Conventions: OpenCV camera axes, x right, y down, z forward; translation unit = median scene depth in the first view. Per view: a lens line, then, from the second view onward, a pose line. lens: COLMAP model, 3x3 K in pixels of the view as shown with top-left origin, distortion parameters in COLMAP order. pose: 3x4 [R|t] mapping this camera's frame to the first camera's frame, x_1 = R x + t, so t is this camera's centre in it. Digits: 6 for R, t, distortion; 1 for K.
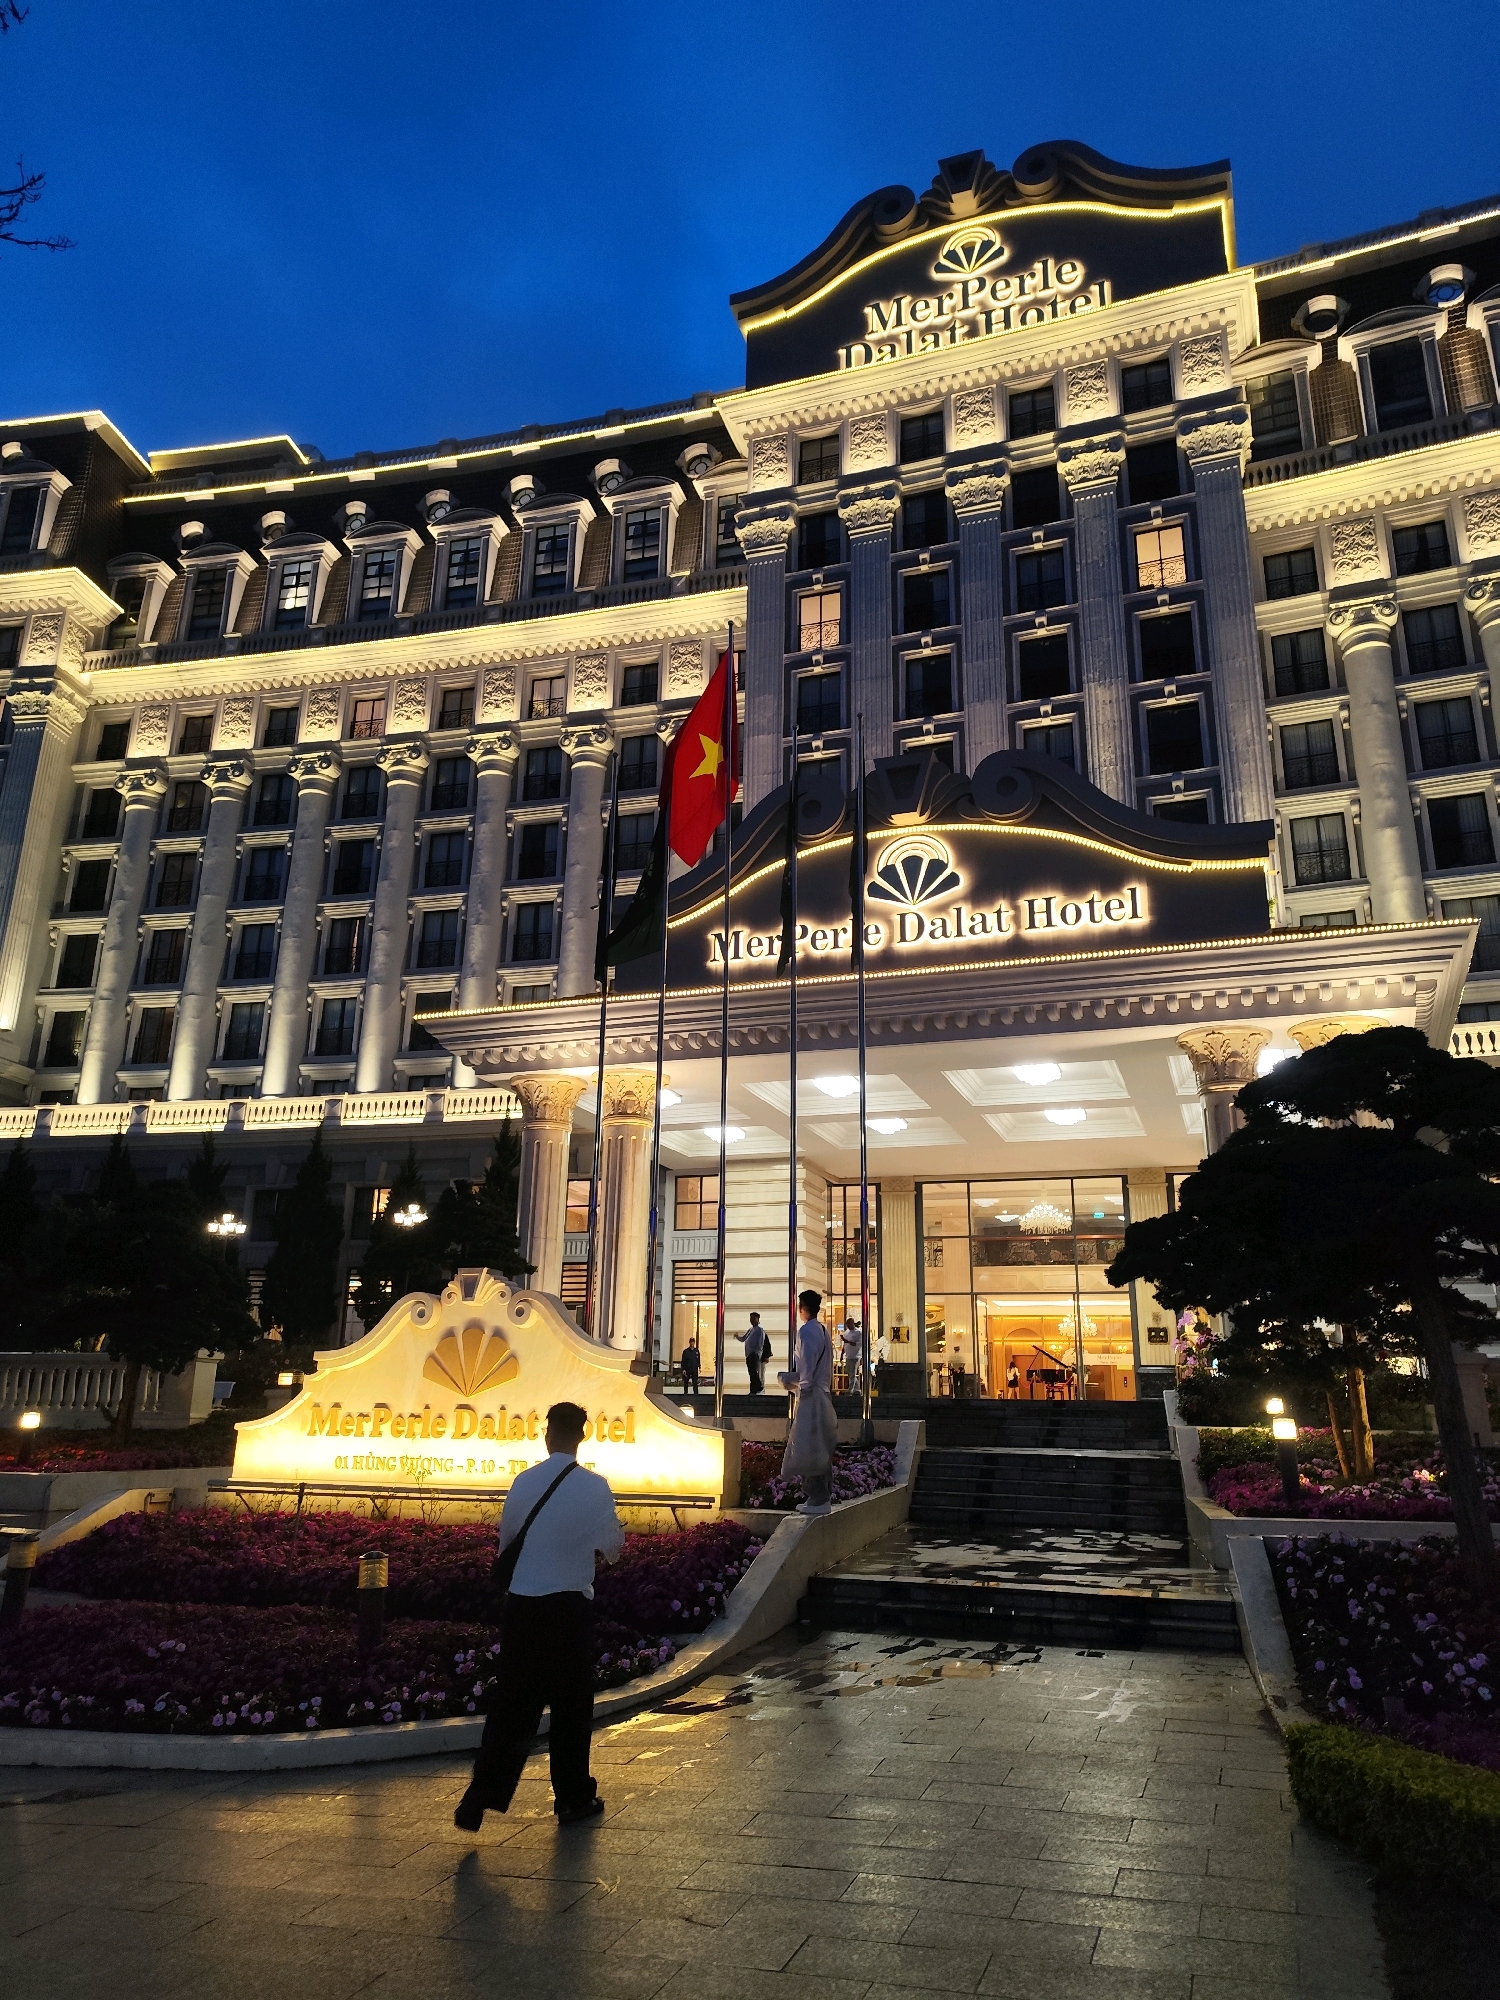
lens RADIAL K [[1360.3, 0, 750.0], [0, 1360.3, 1000.0], [0, 0, 1]] dist [0.045640, -0.052882]
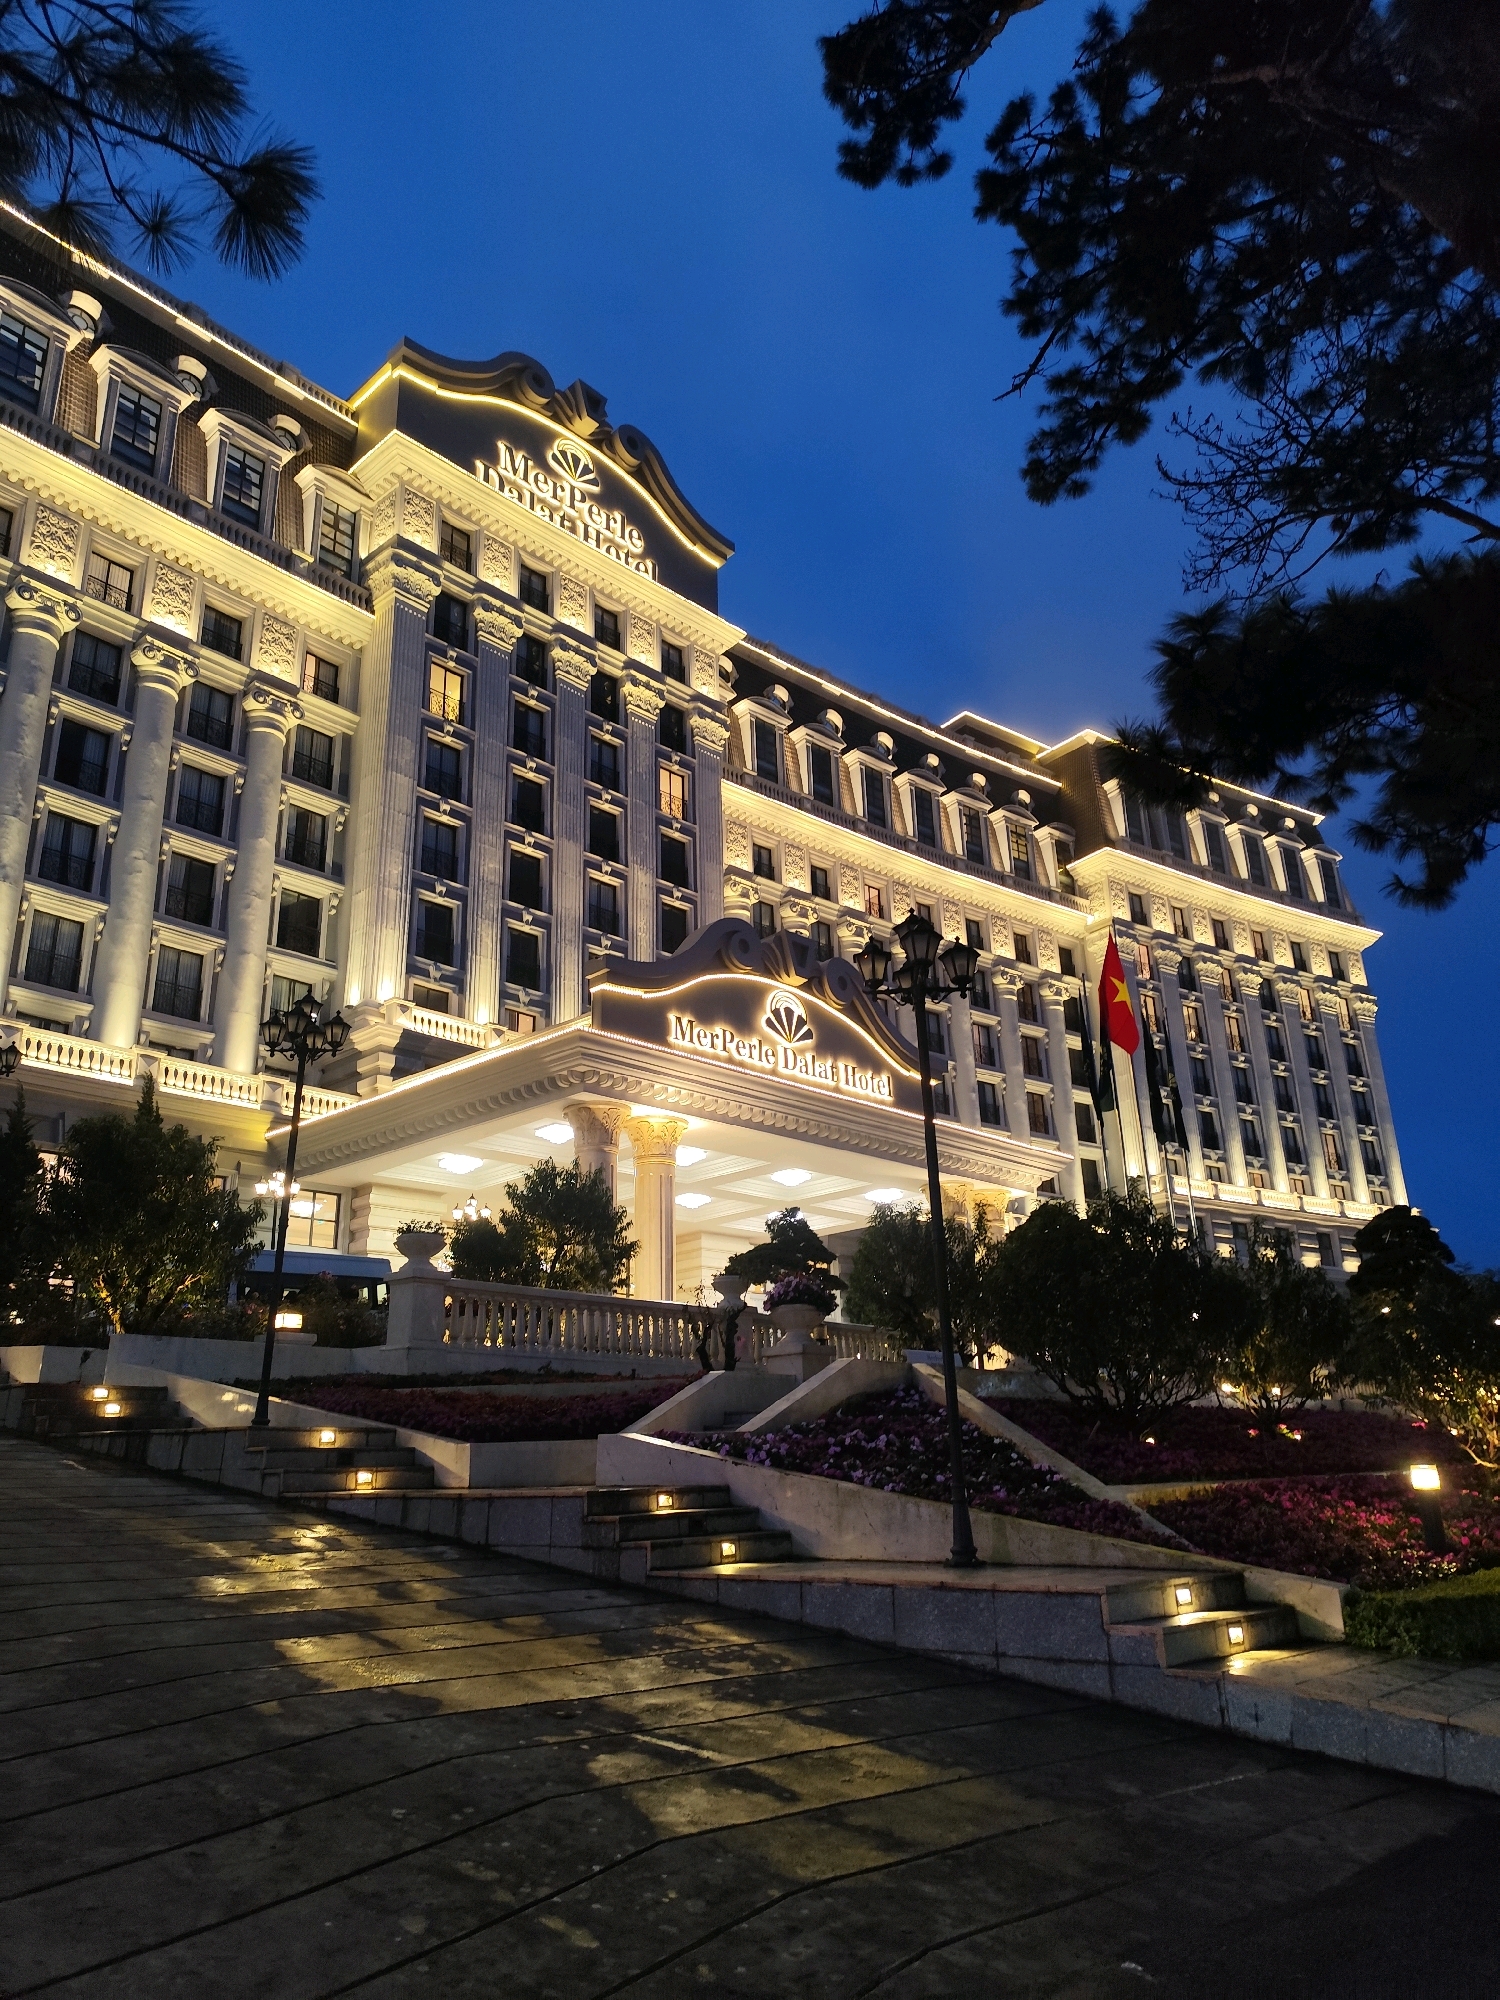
lens RADIAL K [[1387.0, 0, 750.0], [0, 1387.0, 1000.0], [0, 0, 1]] dist [0.059210, -0.069979]
pose [[0.419057, 0.281579, 0.863195, -0.753720], [-0.228429, 0.952813, -0.199917, 0.119556], [-0.878756, -0.113402, 0.463604, 0.266124]]
